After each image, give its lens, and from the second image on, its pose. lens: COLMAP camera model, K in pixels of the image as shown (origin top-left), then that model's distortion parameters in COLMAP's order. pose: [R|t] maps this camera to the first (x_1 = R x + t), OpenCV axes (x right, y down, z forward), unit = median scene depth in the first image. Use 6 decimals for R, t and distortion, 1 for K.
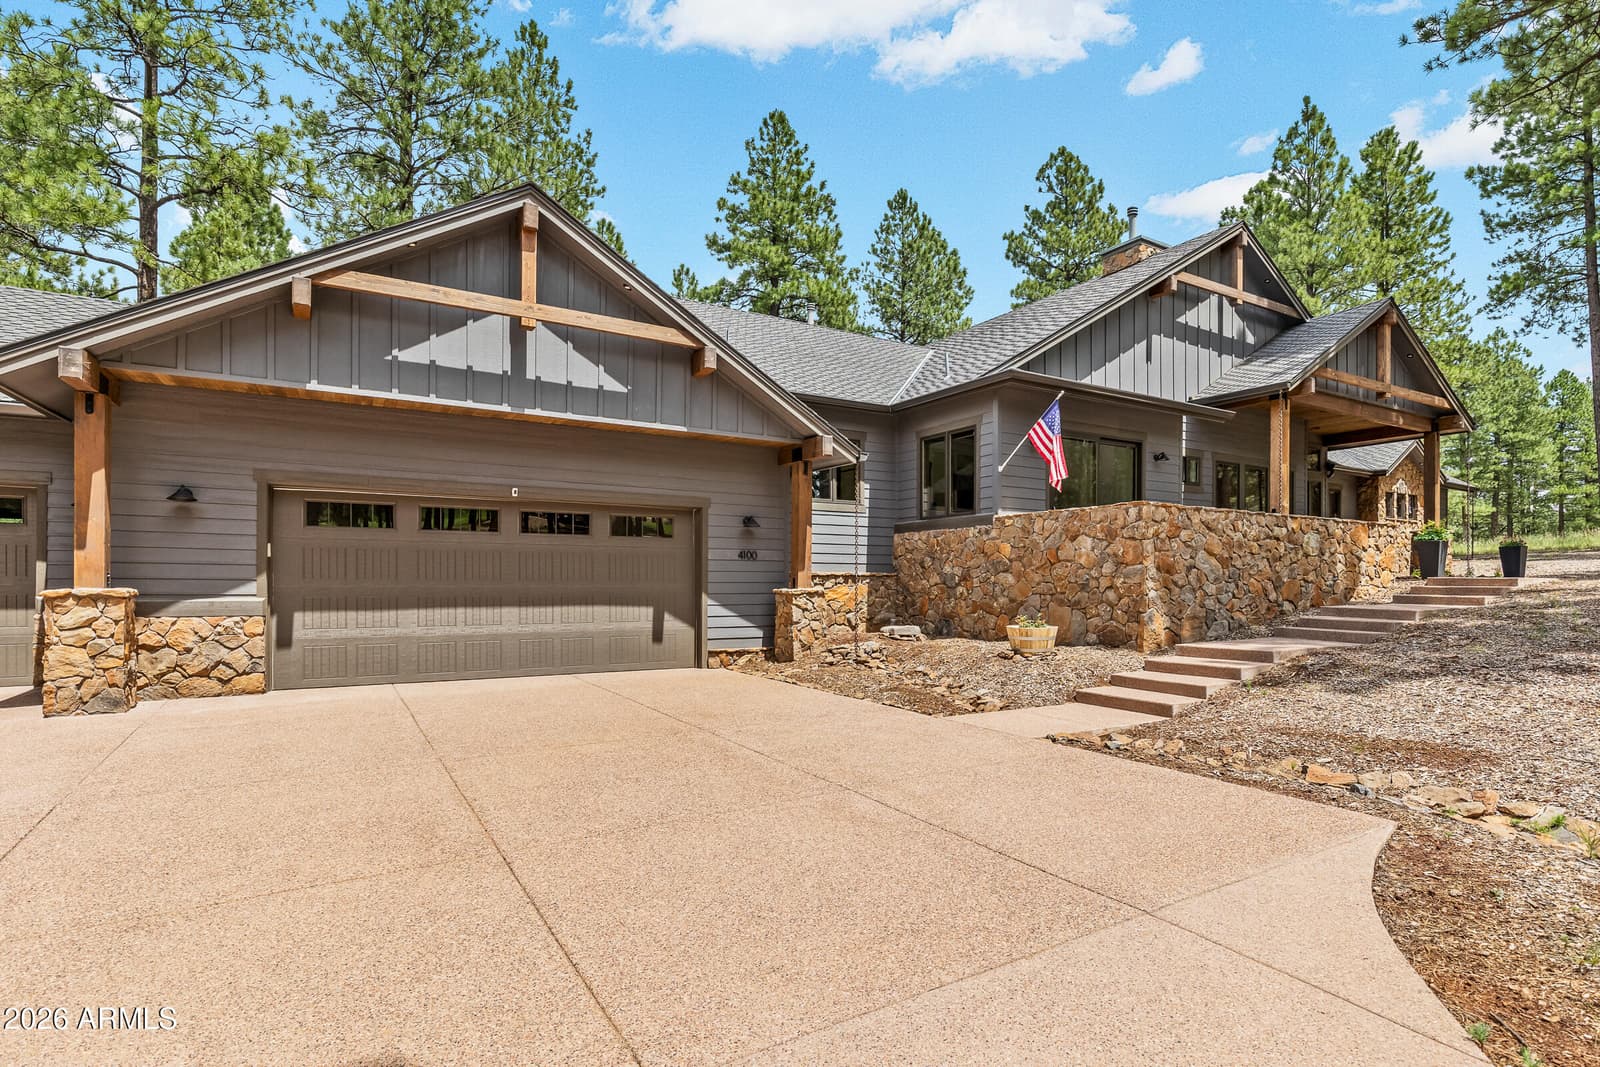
lens RADIAL K [[810.4, 0, 804.9], [0, 810.4, 589.8], [0, 0, 1]] dist [-0.005295, 0.001855]
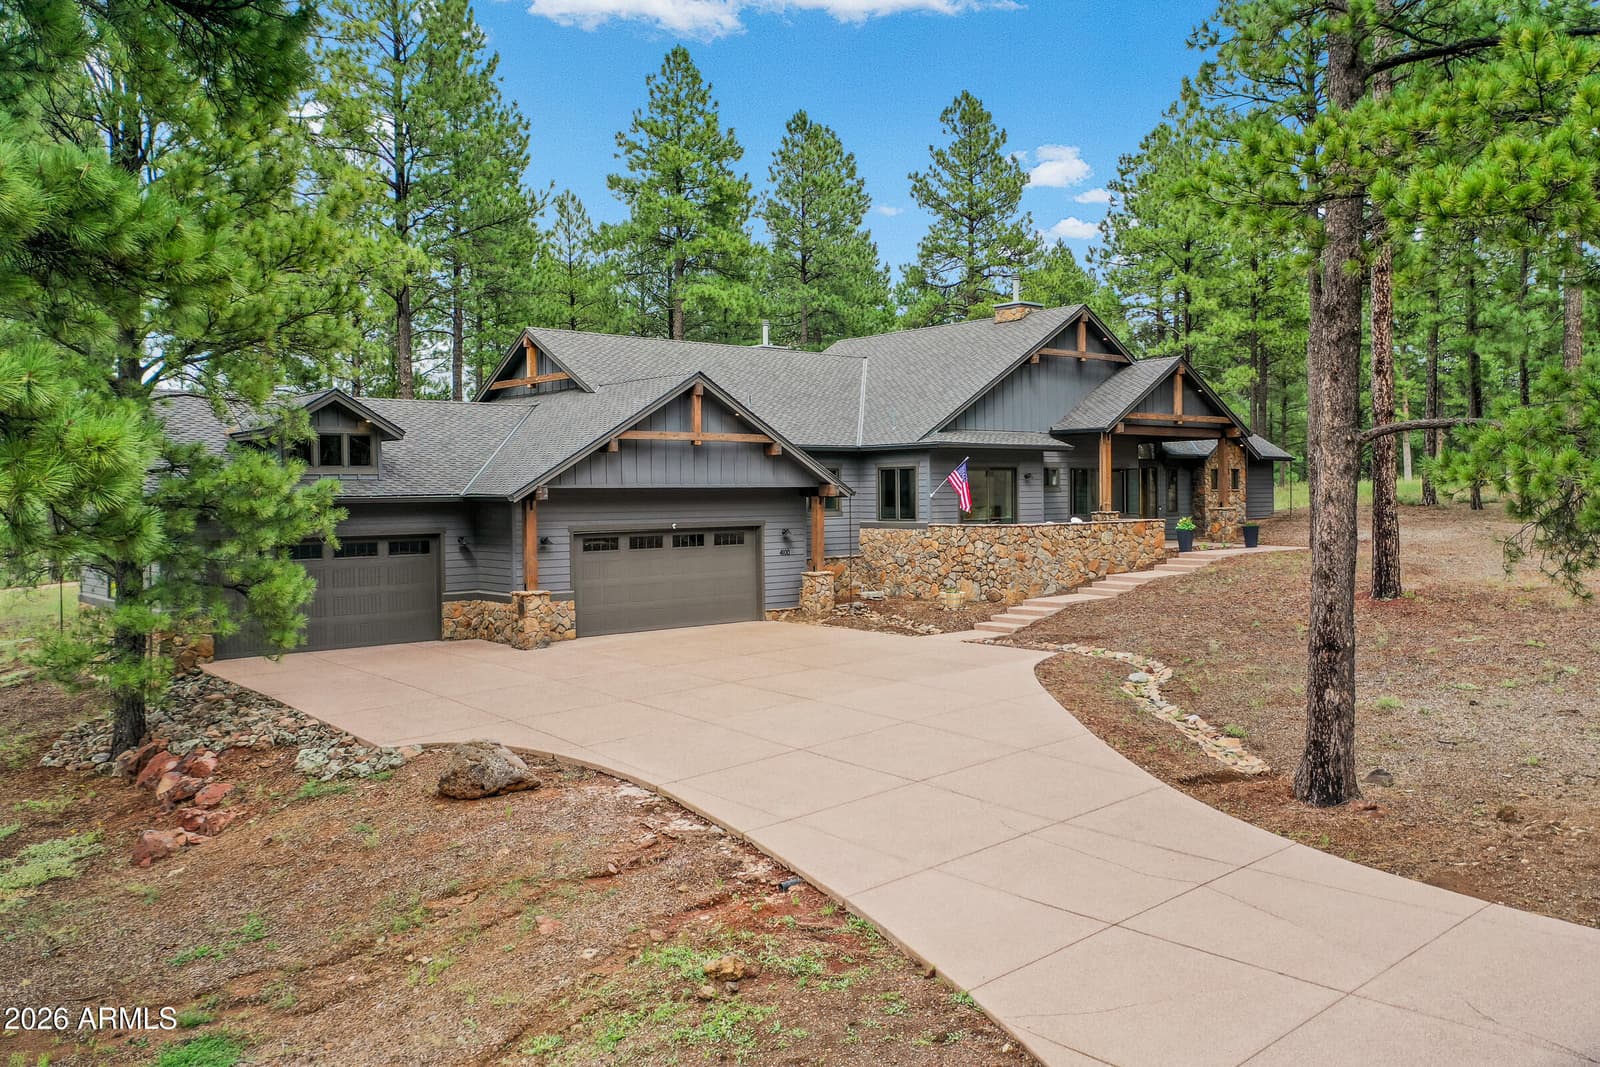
lens RADIAL K [[1301.7, 0, 803.1], [0, 1301.7, 533.1], [0, 0, 1]] dist [-0.003572, 0.014369]
pose [[0.984504, -0.021134, 0.174085, -0.467862], [0.017059, 0.999545, 0.024871, -0.139078], [-0.174532, -0.021516, 0.984416, -1.532868]]
